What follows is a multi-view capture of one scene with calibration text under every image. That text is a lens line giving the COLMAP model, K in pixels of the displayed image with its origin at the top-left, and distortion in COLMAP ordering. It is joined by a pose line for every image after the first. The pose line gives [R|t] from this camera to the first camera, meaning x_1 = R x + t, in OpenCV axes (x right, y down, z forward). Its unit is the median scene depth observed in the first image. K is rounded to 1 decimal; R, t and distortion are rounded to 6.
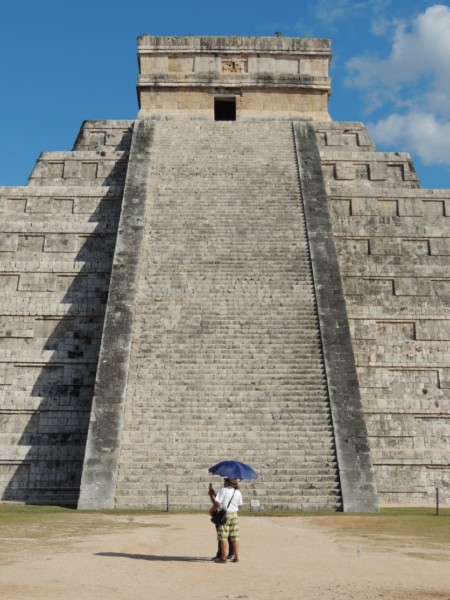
lens RADIAL K [[1088.6, 0, 225.0], [0, 1088.6, 300.0], [0, 0, 1]] dist [-0.090247, 0.057195]
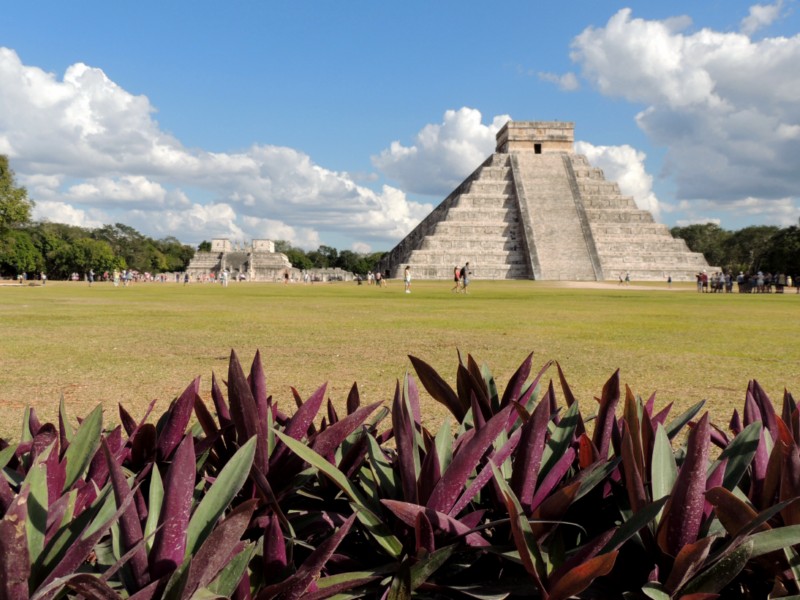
lens RADIAL K [[831.0, 0, 400.0], [0, 831.0, 300.0], [0, 0, 1]] dist [-0.032595, -0.000469]
pose [[0.999631, -0.002620, 0.027043, -0.488013], [-0.002680, 0.980973, 0.194124, -0.234090], [-0.027037, -0.194124, 0.980604, -1.420597]]
